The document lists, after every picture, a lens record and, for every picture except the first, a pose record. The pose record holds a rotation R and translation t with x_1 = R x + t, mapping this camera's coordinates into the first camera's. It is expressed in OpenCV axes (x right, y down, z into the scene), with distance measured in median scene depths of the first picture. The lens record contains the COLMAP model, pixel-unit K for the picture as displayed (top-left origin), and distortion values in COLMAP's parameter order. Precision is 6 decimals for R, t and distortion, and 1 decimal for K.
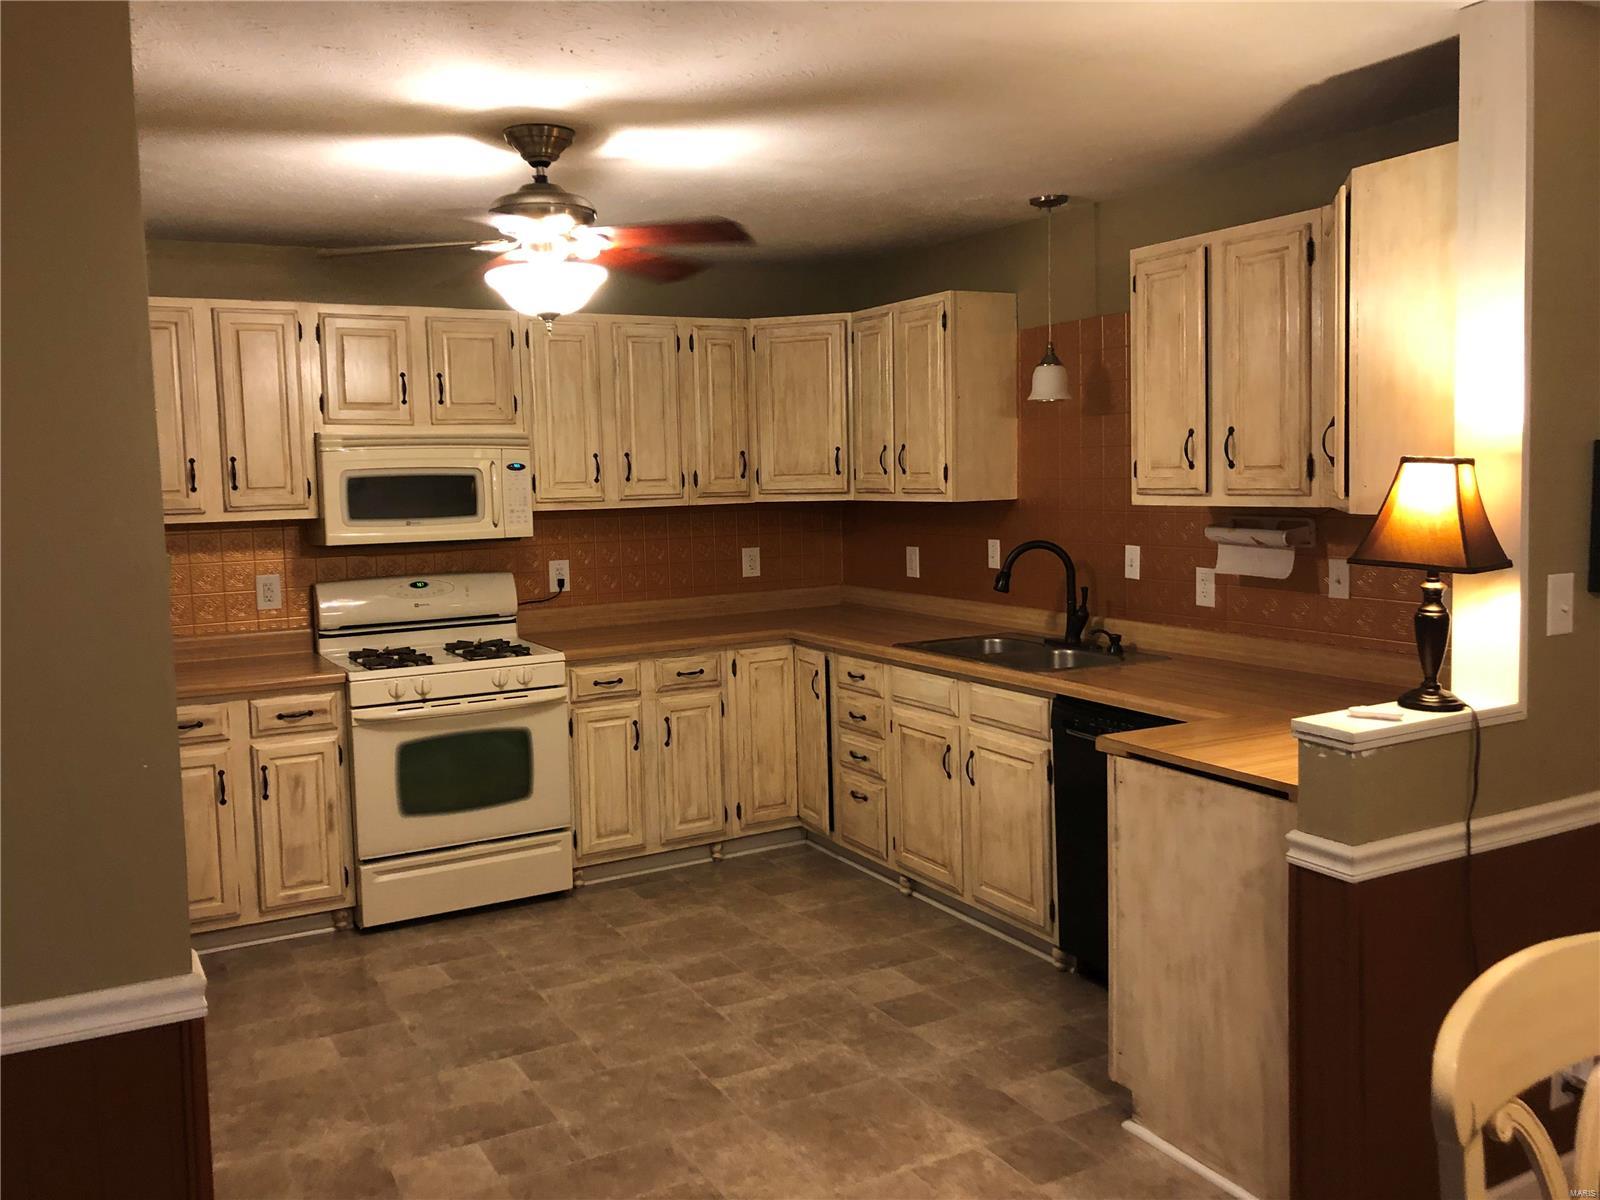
lens RADIAL K [[1315.4, 0, 778.3], [0, 1315.4, 567.0], [0, 0, 1]] dist [0.047504, -0.046568]
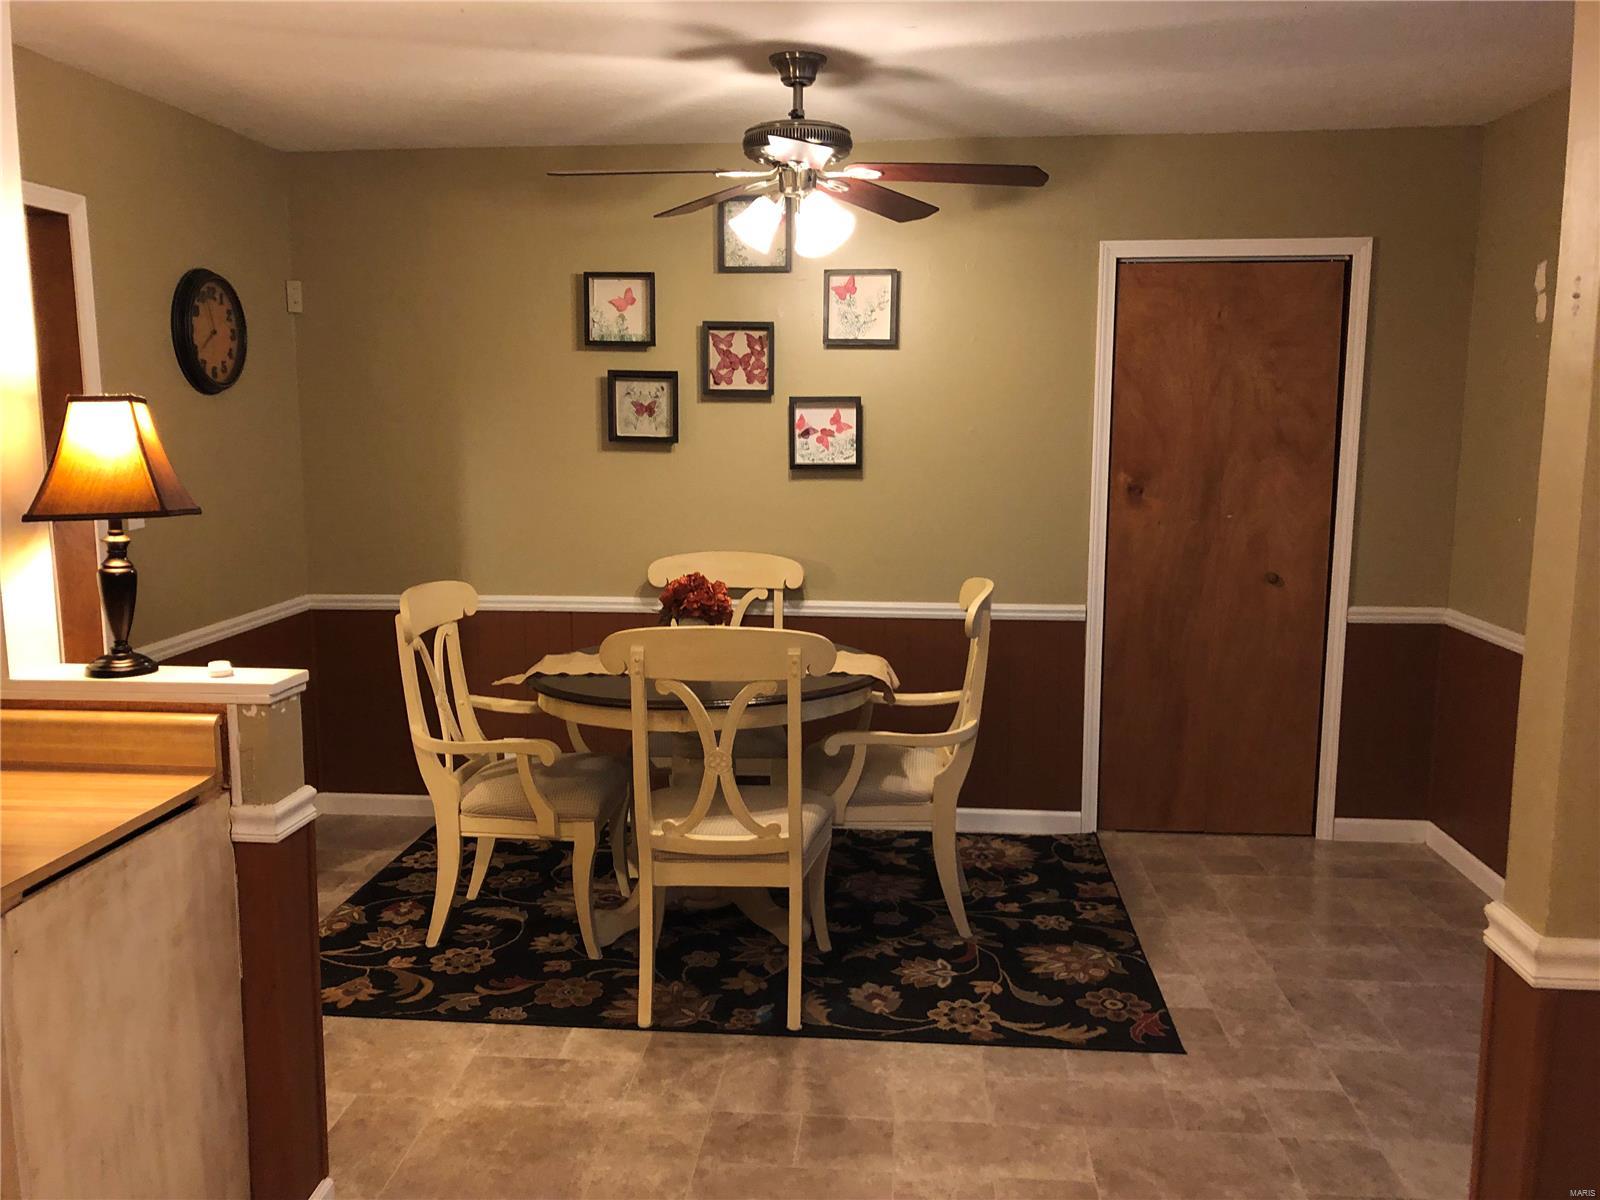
lens RADIAL K [[1315.4, 0, 794.7], [0, 1315.4, 616.1], [0, 0, 1]] dist [0.047504, -0.046568]
pose [[-0.832575, -0.056416, 0.551032, -0.225447], [0.067575, 0.977024, 0.202132, -0.049209], [-0.549775, 0.205526, -0.809634, 0.858867]]
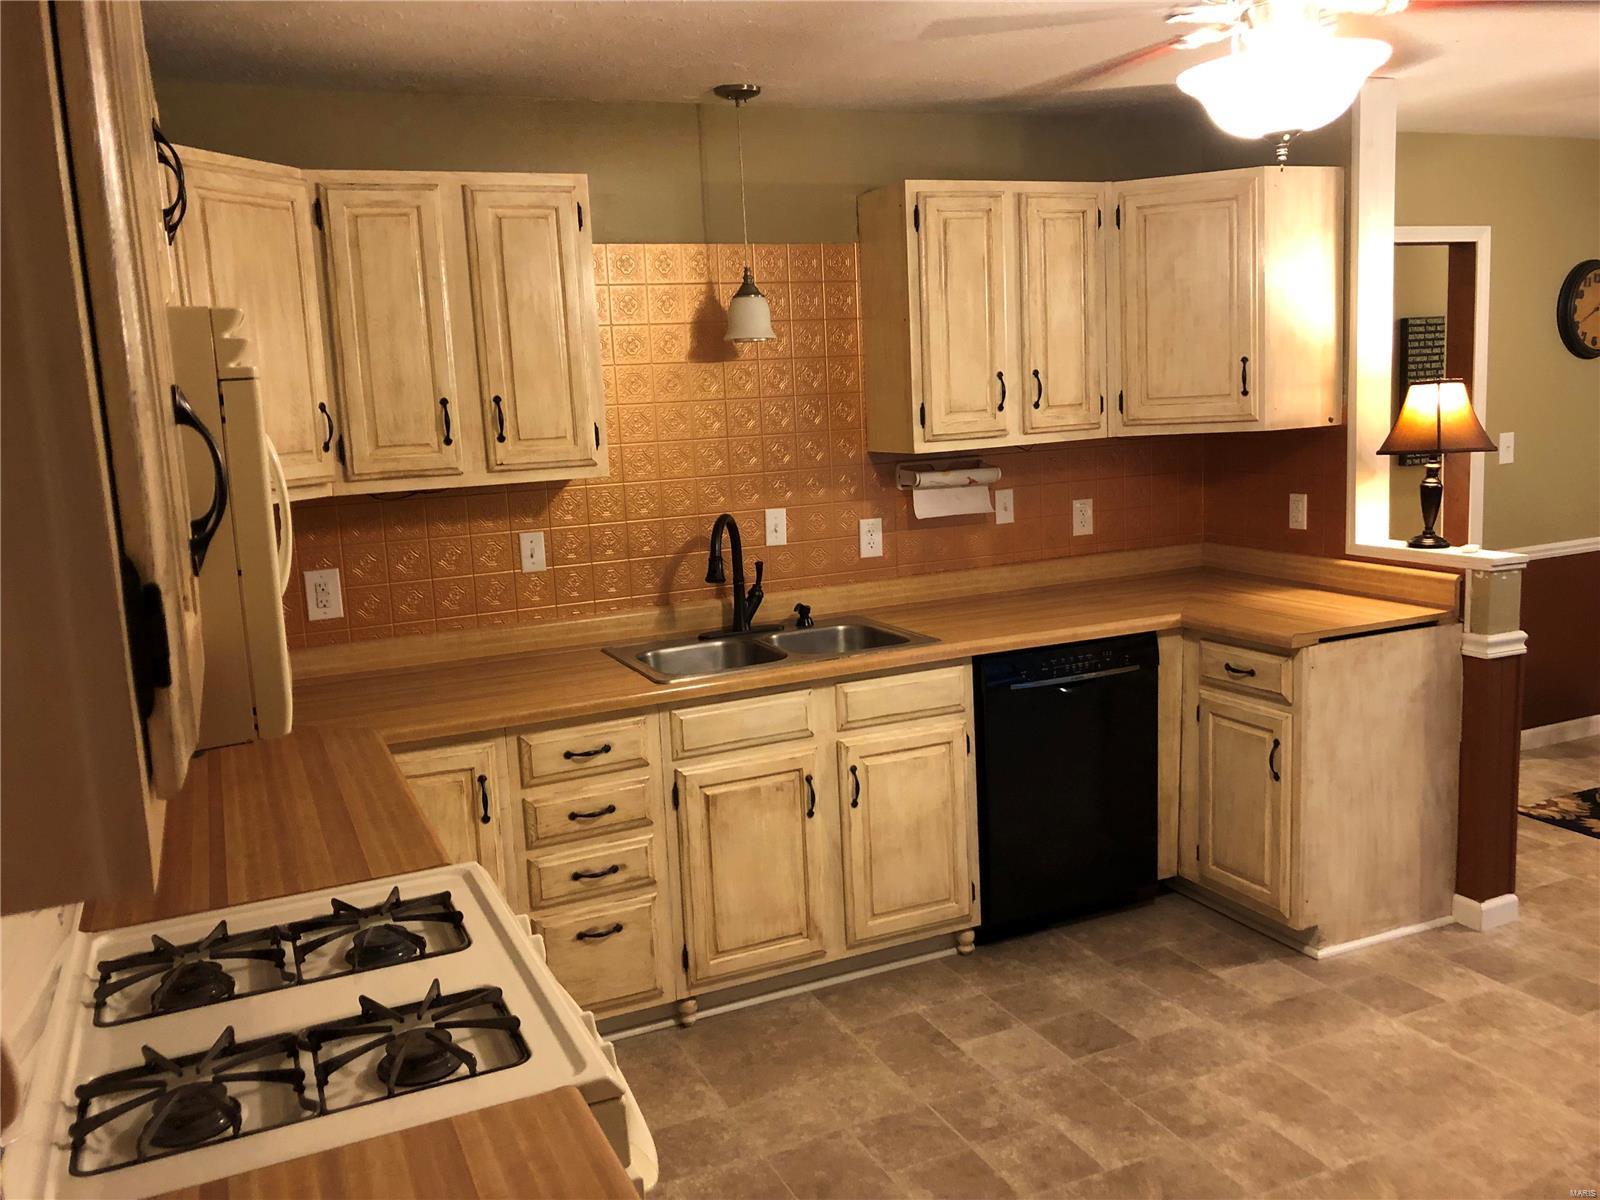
lens RADIAL K [[1315.4, 0, 788.2], [0, 1315.4, 584.1], [0, 0, 1]] dist [0.047504, -0.046568]
pose [[0.076544, -0.123658, 0.989368, -0.622699], [0.124442, 0.985706, 0.113572, -0.066205], [-0.989270, 0.114426, 0.090839, 0.919604]]
